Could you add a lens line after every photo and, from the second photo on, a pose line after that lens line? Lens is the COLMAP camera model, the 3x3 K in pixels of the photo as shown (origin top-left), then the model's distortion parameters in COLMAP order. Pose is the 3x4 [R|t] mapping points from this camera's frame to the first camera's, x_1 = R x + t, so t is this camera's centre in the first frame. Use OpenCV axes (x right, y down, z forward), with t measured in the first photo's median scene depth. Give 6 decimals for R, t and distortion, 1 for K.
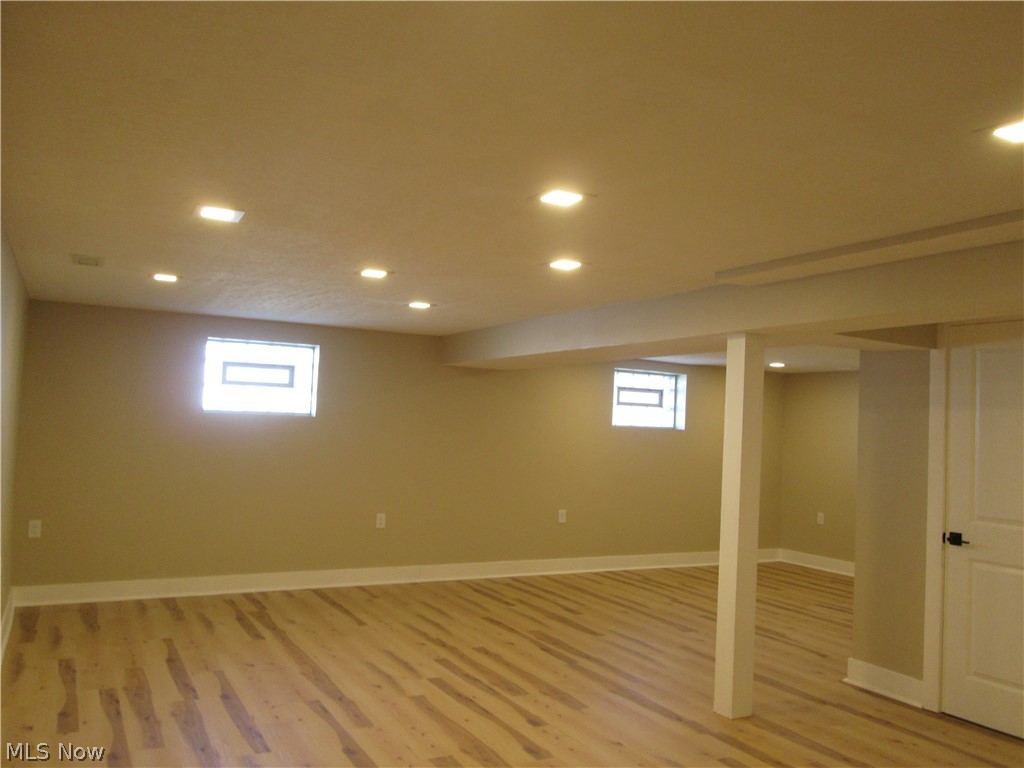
lens RADIAL K [[844.5, 0, 512.8], [0, 844.5, 380.5], [0, 0, 1]] dist [-0.033671, 0.013237]
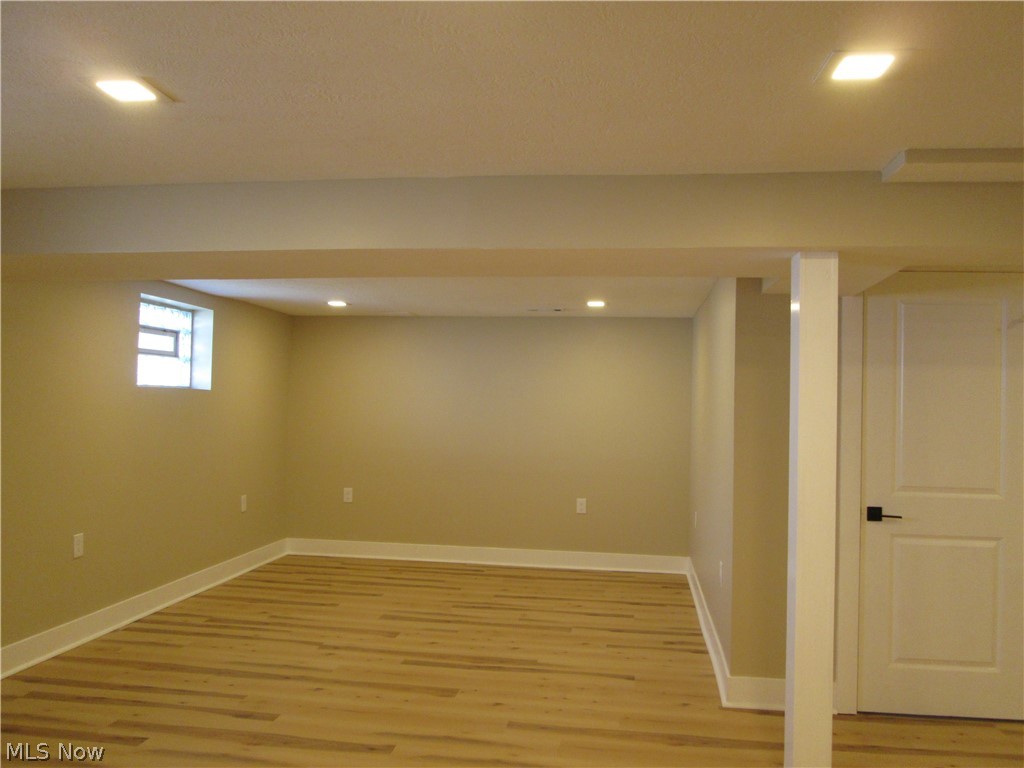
lens RADIAL K [[844.5, 0, 512.8], [0, 844.5, 380.5], [0, 0, 1]] dist [-0.033671, 0.013237]
pose [[0.595152, -0.007550, 0.803578, -0.227346], [-0.038199, 0.998560, 0.037673, 0.016837], [-0.802705, -0.053117, 0.594006, 0.440173]]
